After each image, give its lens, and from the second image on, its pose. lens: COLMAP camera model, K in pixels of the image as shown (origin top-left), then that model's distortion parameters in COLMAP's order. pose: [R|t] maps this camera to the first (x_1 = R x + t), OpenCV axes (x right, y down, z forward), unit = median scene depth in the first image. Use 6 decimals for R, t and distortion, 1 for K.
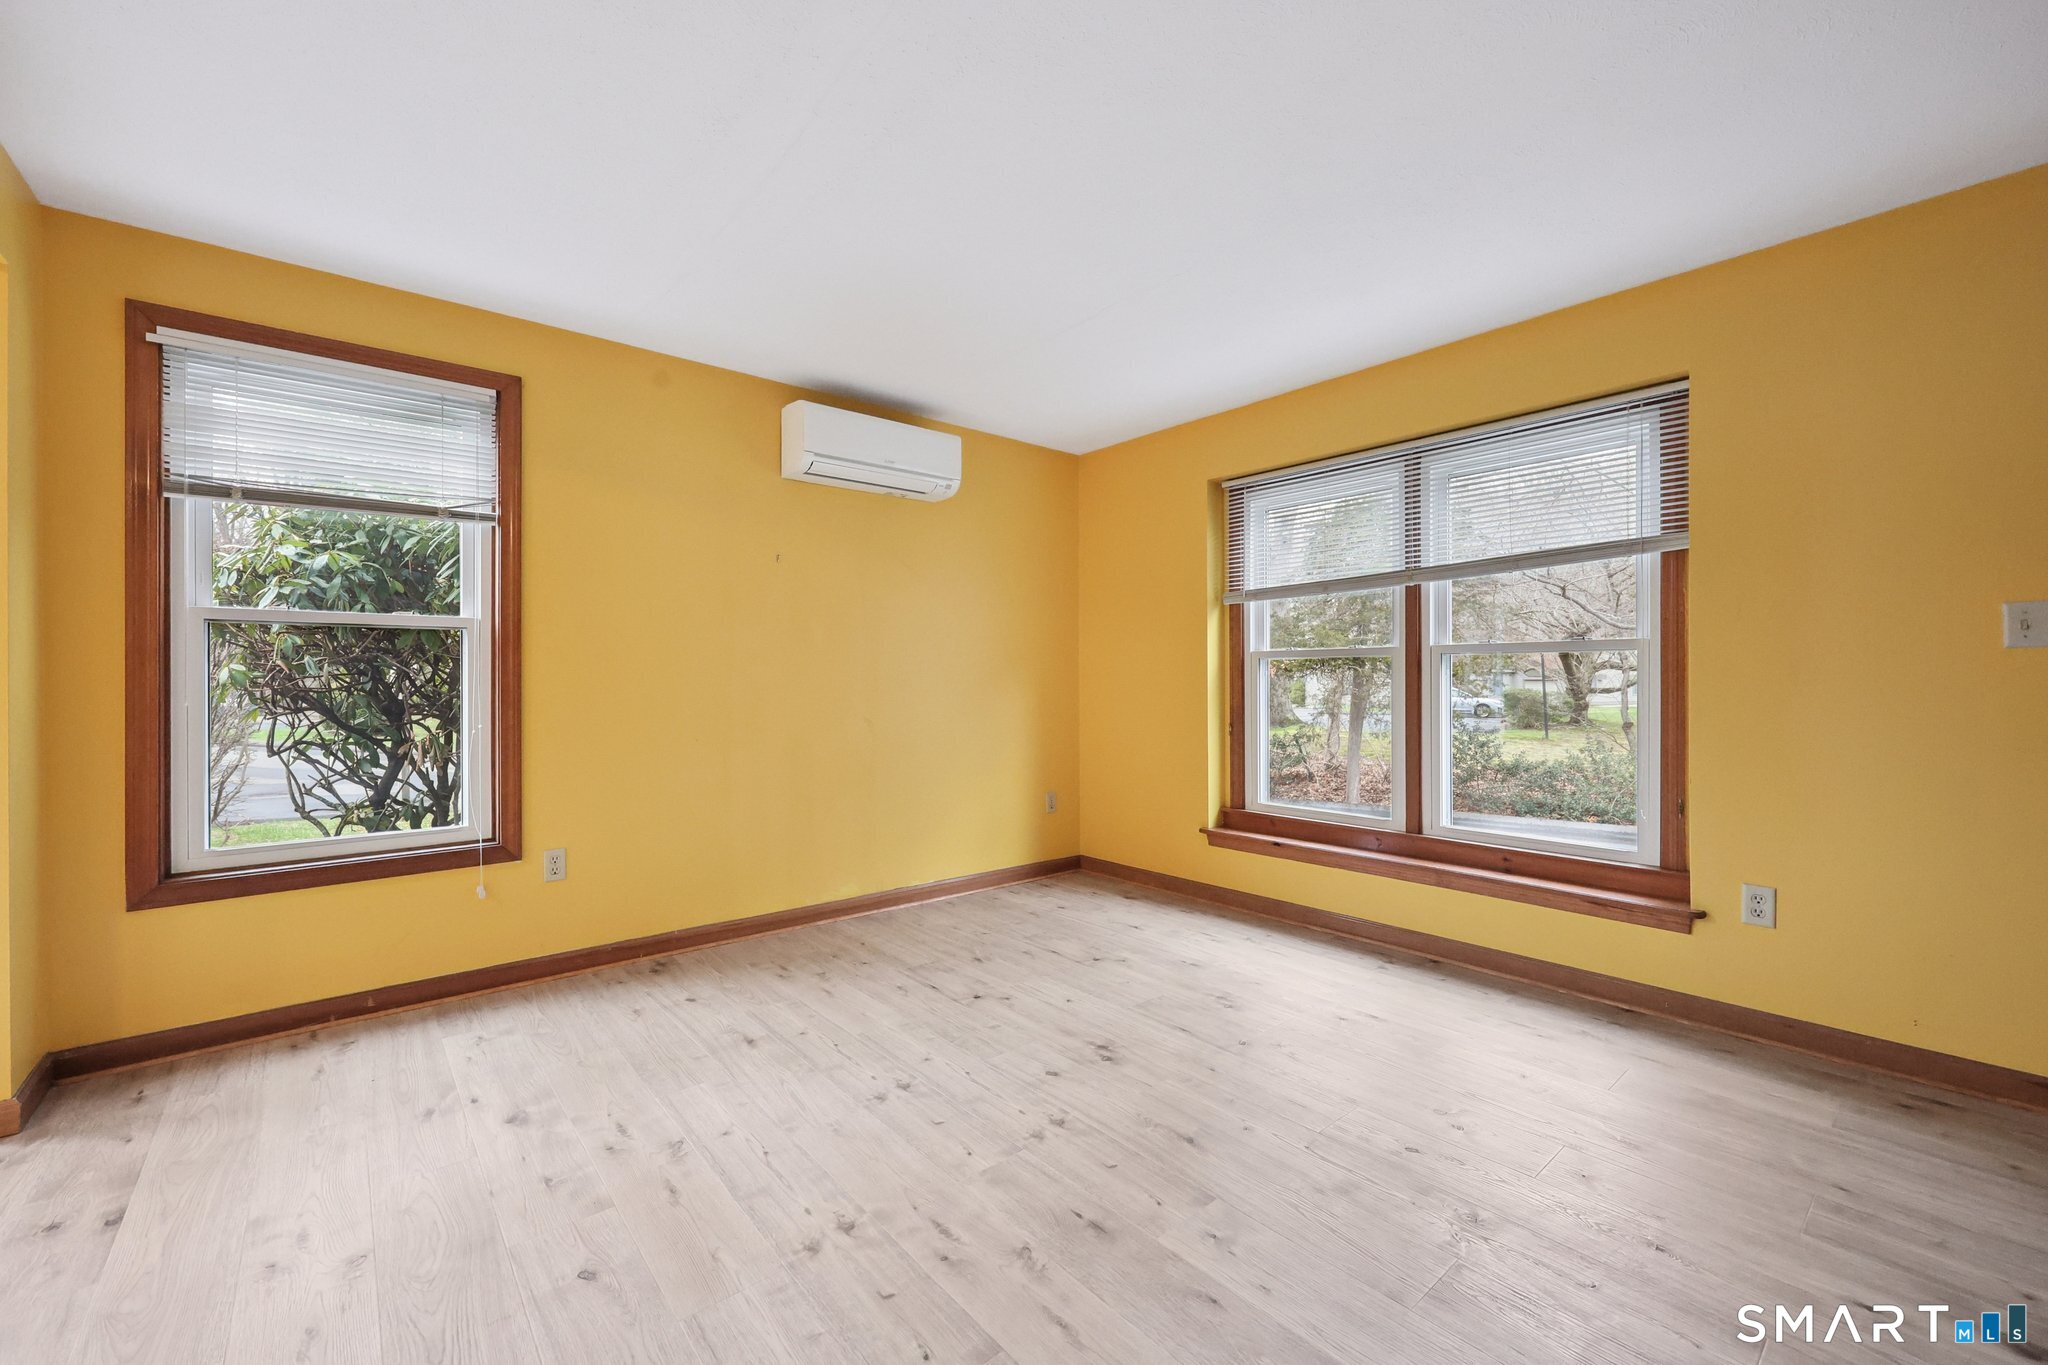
lens RADIAL K [[827.5, 0, 1032.6], [0, 827.5, 676.2], [0, 0, 1]] dist [-0.000657, 0.000854]
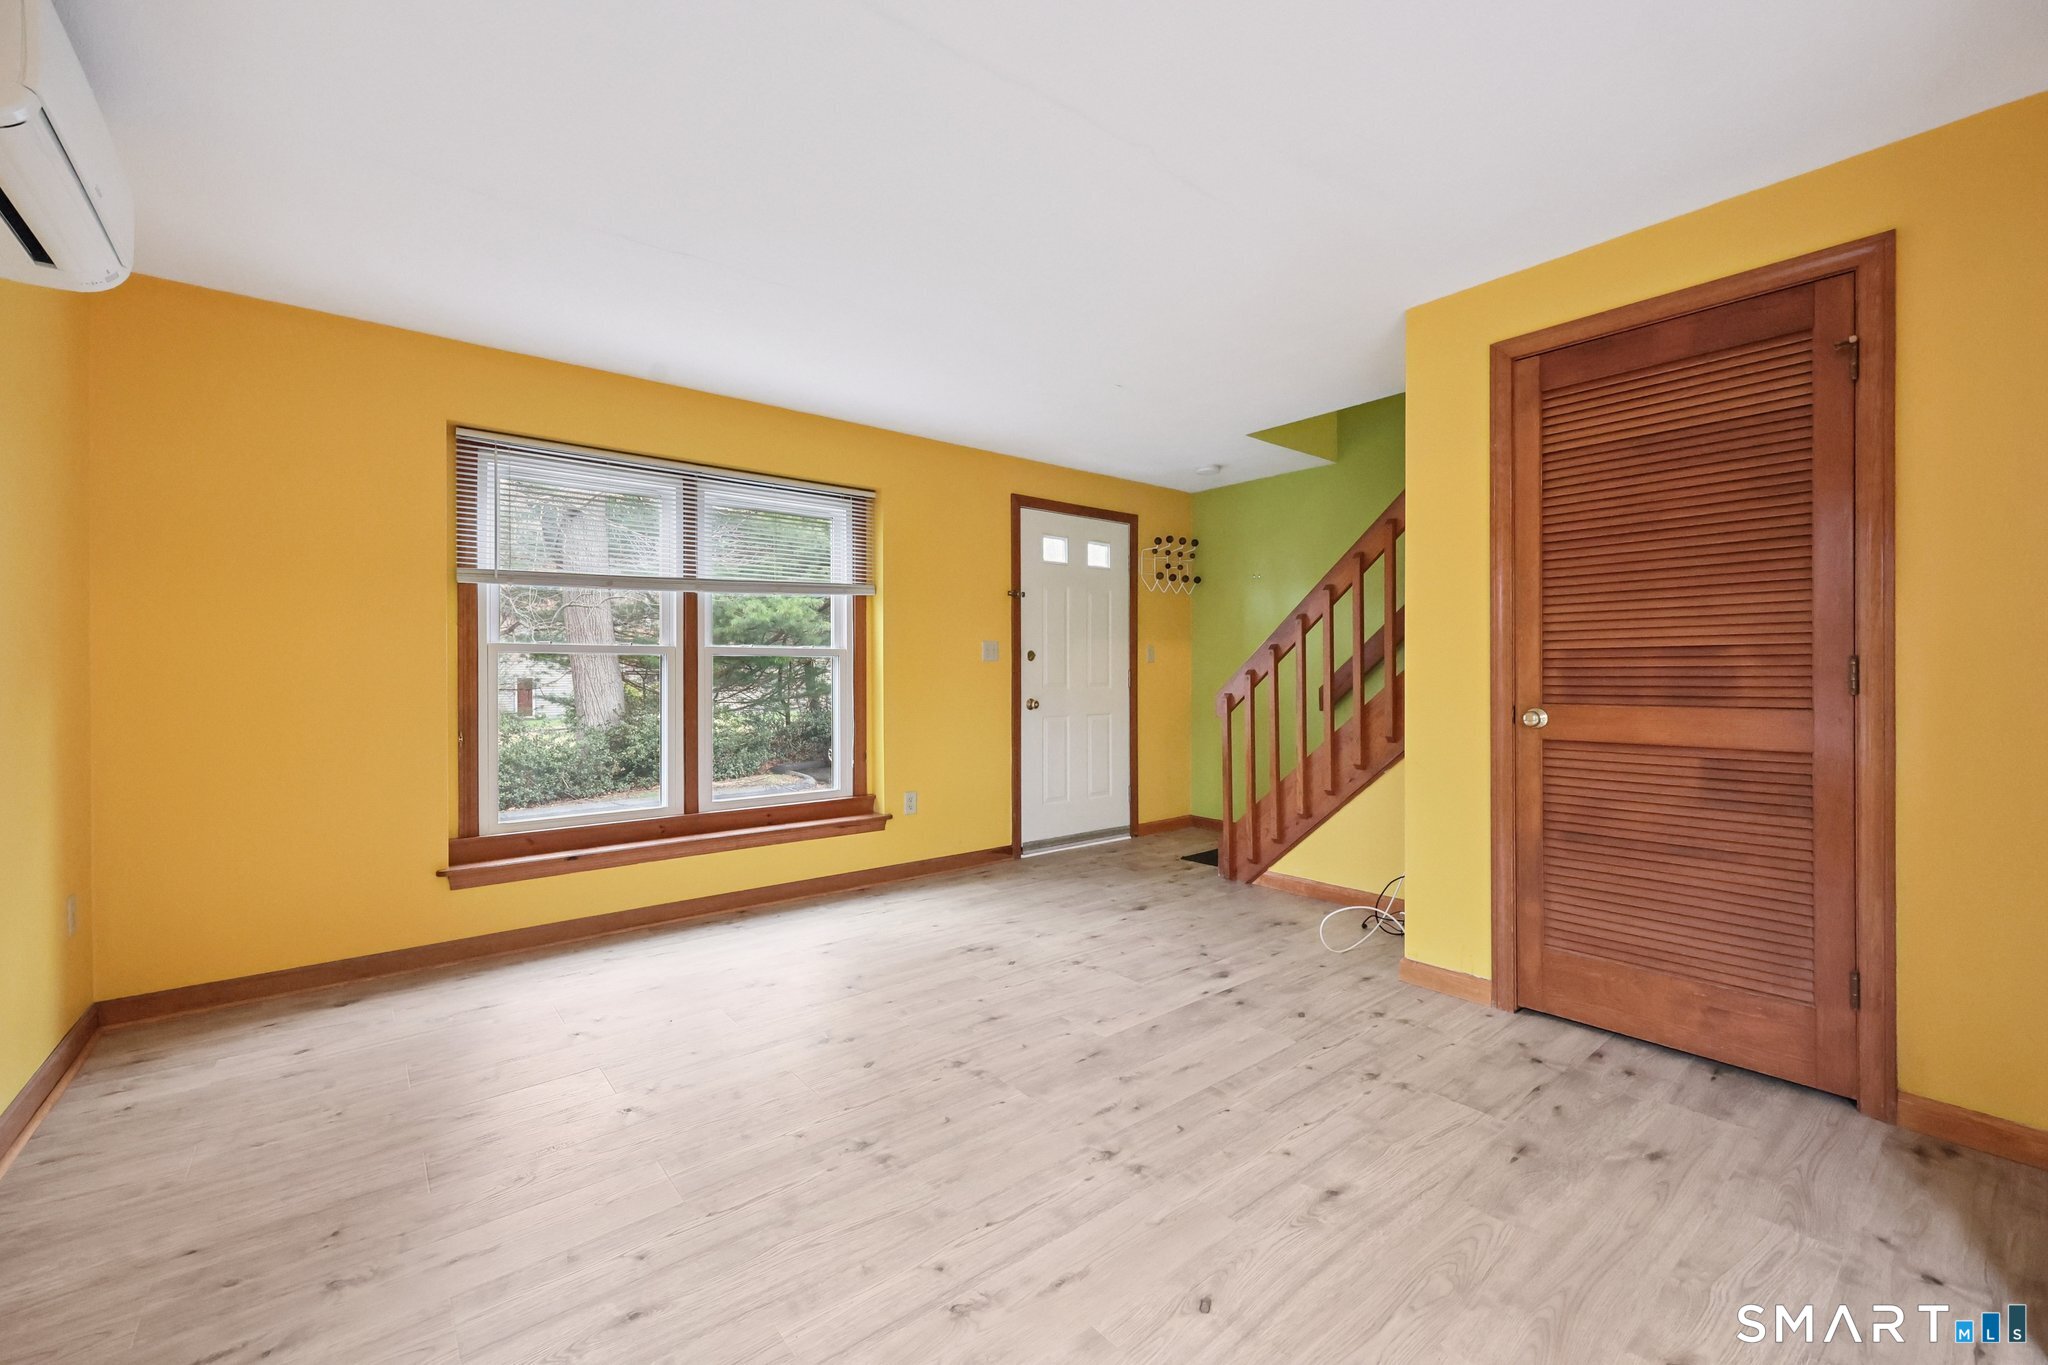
lens RADIAL K [[827.5, 0, 1027.7], [0, 827.5, 669.1], [0, 0, 1]] dist [-0.000657, 0.000854]
pose [[0.017843, 0.009571, 0.999795, -0.803283], [0.000381, 0.999954, -0.009579, 0.005386], [-0.999841, 0.000551, 0.017838, 0.639414]]
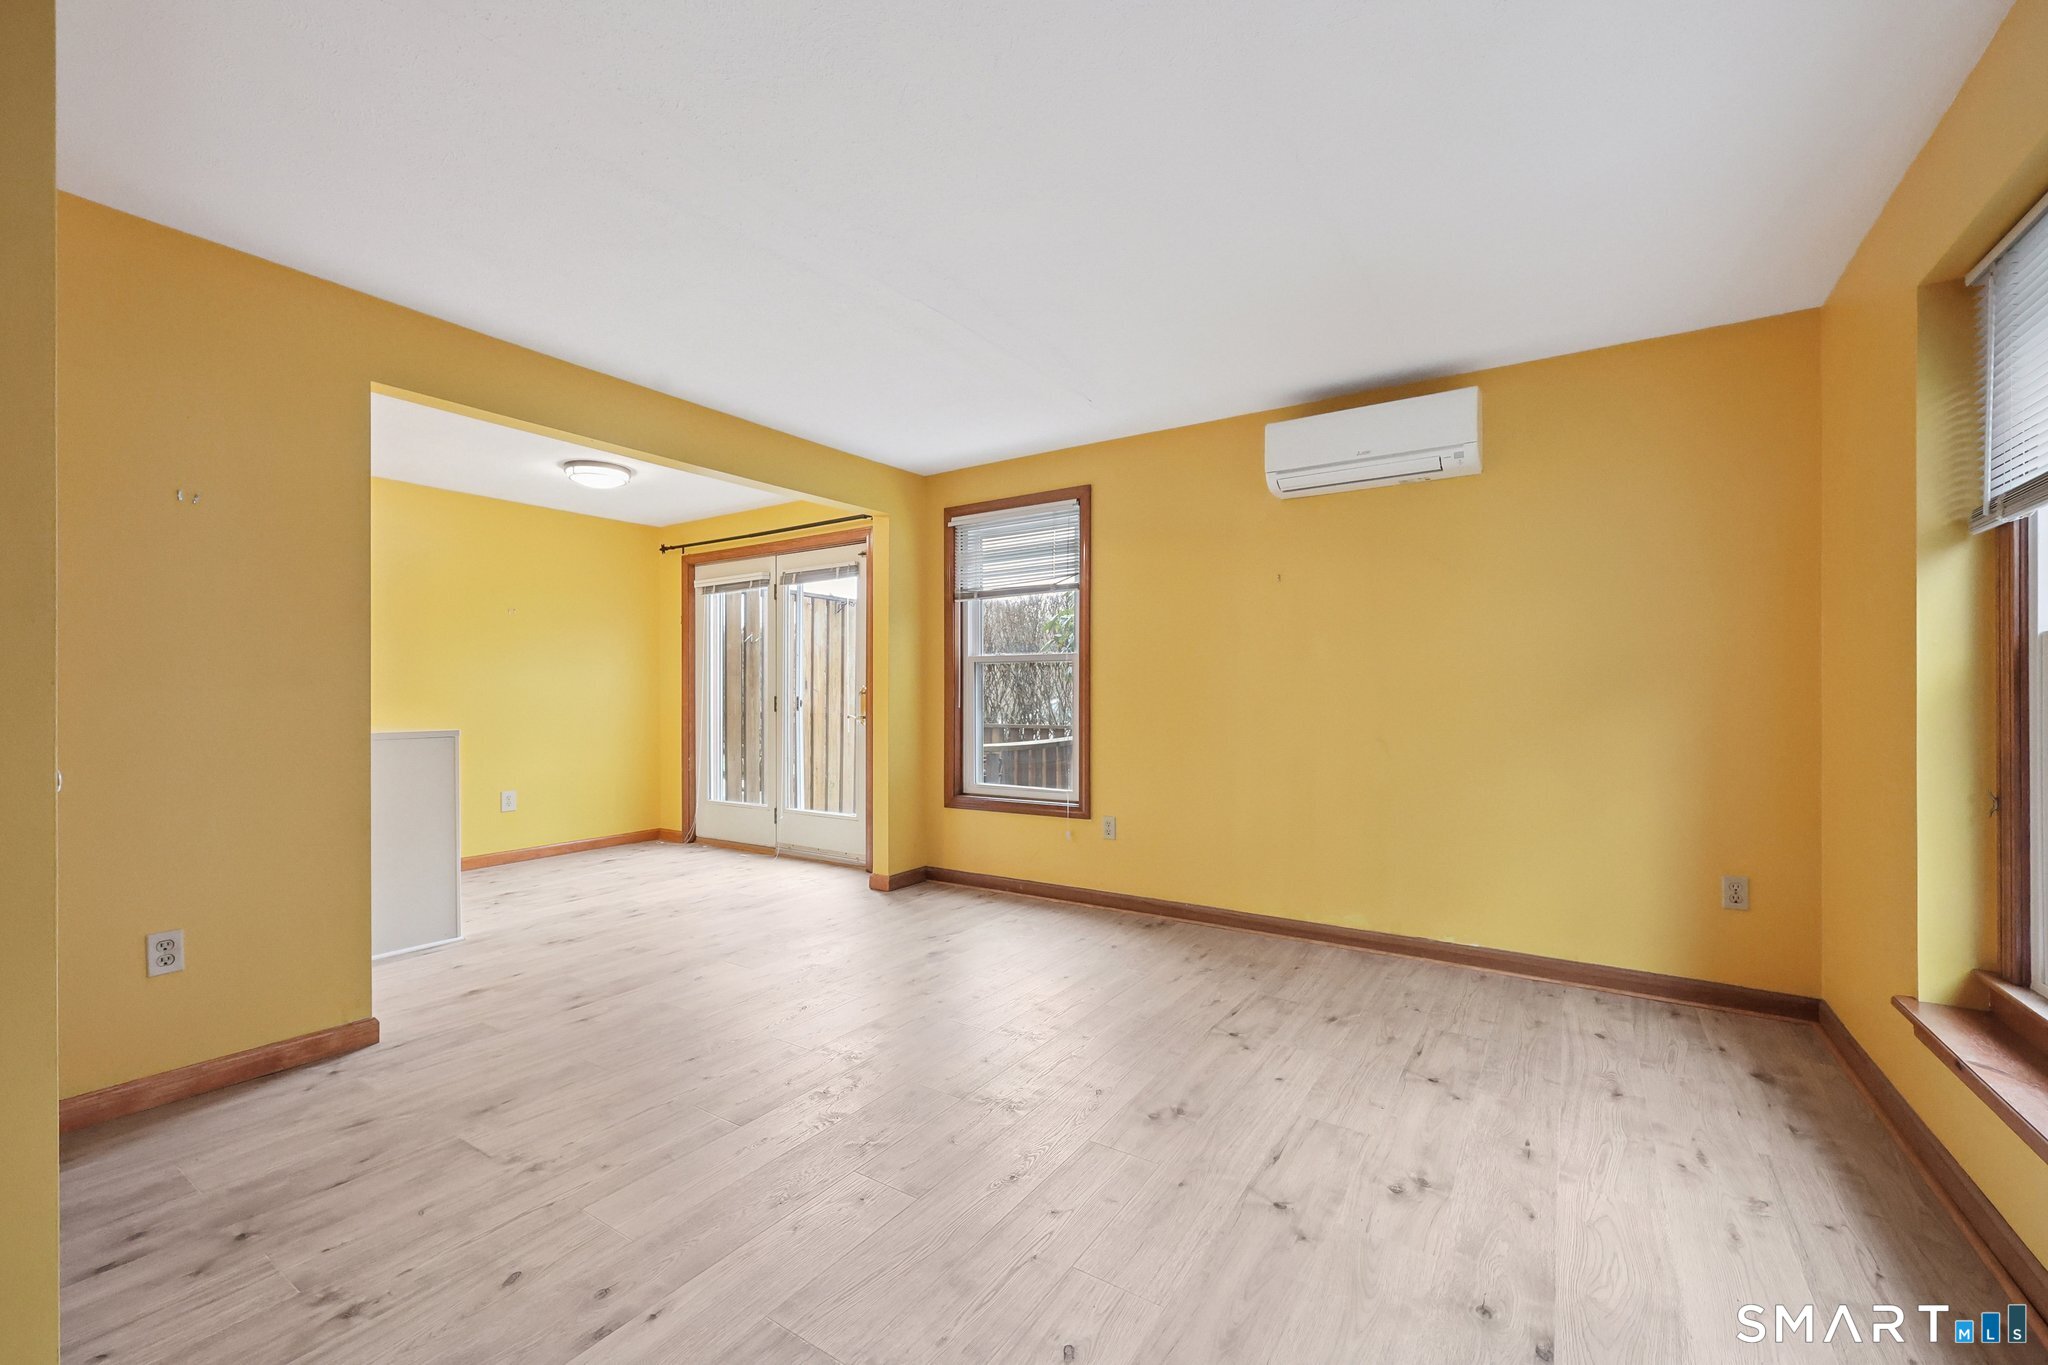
lens RADIAL K [[827.5, 0, 1029.9], [0, 827.5, 689.3], [0, 0, 1]] dist [-0.000657, 0.000854]
pose [[0.280259, -0.004395, -0.959914, 0.774667], [0.004735, 0.999984, -0.003196, -0.000313], [0.959913, -0.003650, 0.280275, 0.524008]]
